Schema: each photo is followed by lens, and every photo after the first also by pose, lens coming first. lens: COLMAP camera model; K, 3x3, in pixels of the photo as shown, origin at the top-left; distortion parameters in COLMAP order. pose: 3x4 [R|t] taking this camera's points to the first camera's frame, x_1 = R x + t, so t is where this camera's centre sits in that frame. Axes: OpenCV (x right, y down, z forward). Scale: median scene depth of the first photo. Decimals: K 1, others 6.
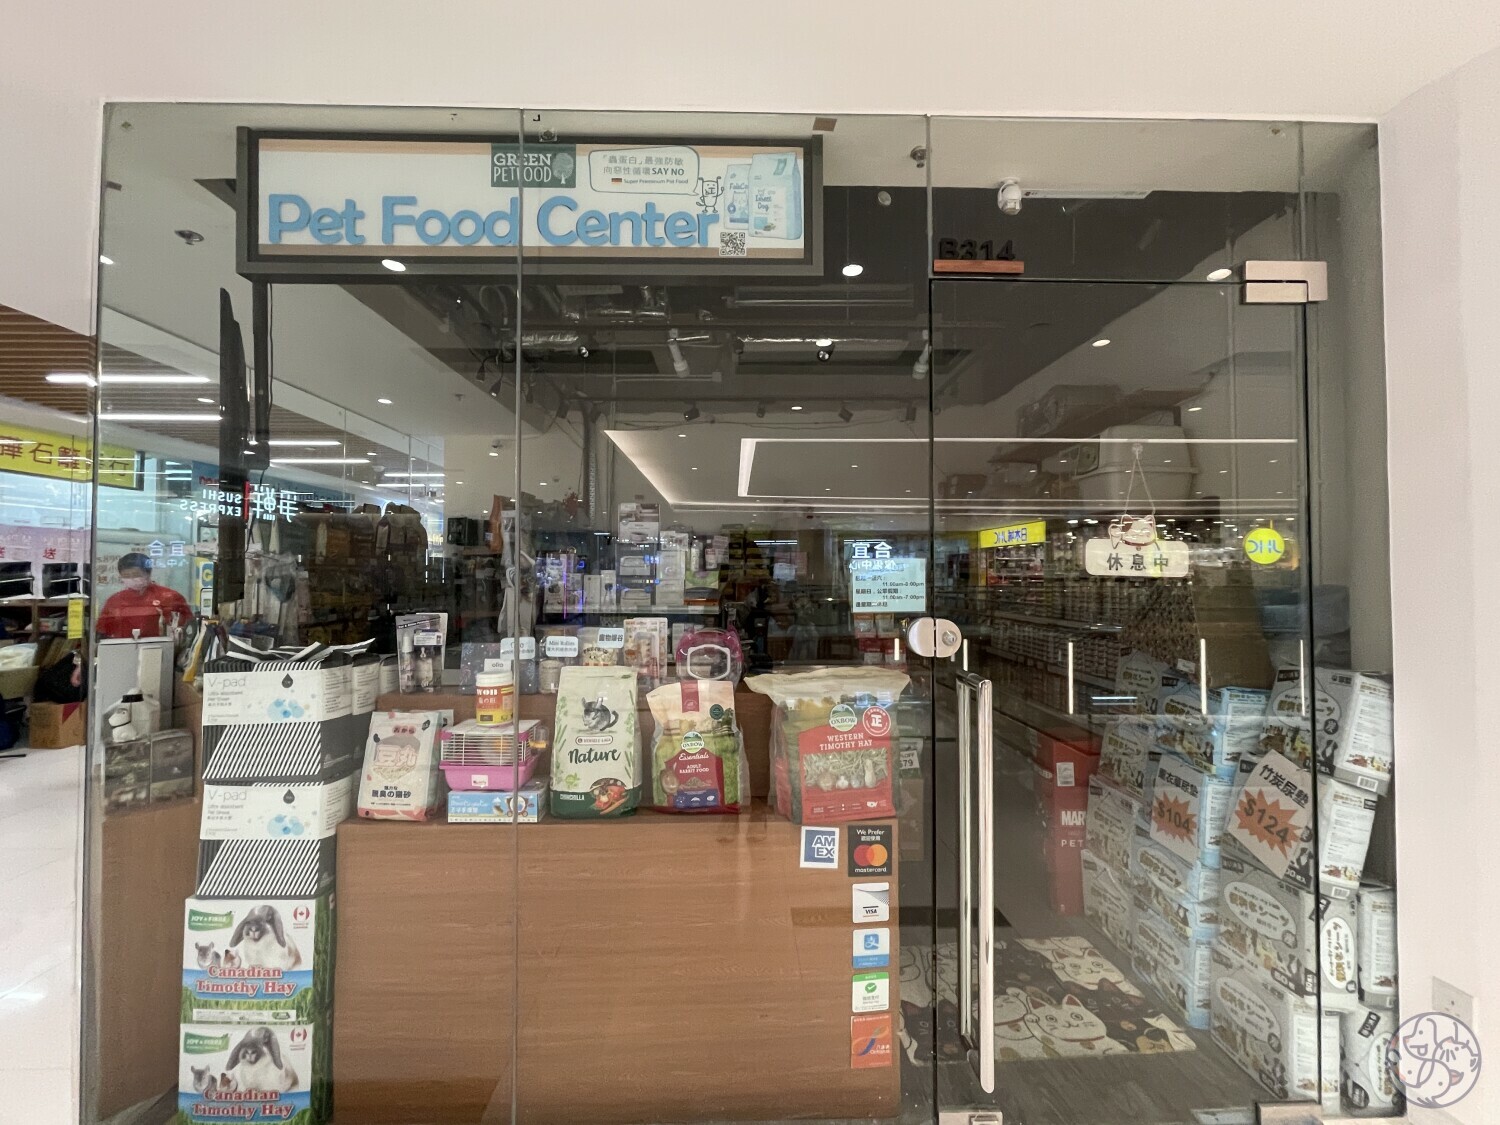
lens RADIAL K [[633.1, 0, 749.4], [0, 633.1, 559.3], [0, 0, 1]] dist [-0.000259, 0.001718]
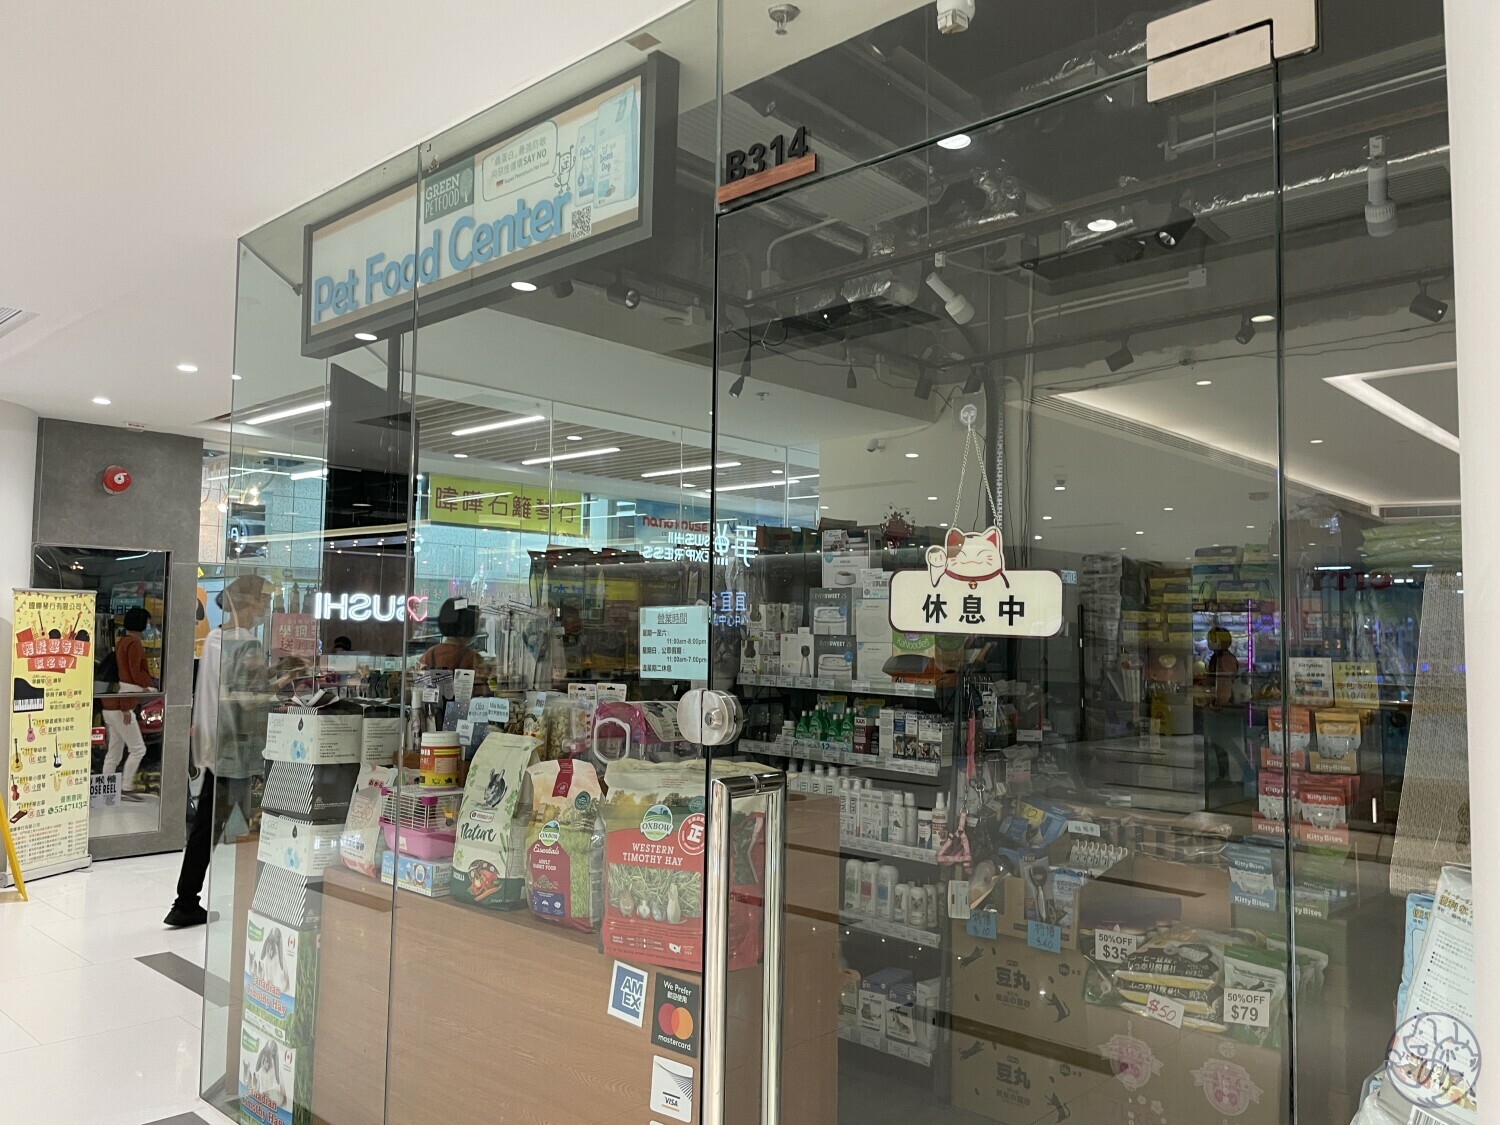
lens RADIAL K [[1120.8, 0, 752.2], [0, 1120.8, 564.5], [0, 0, 1]] dist [0.055269, -0.016537]
pose [[0.724411, -0.034220, -0.688518, 1.152239], [0.002940, 0.998911, -0.046554, 0.010806], [0.689362, 0.031699, 0.723723, 0.117050]]
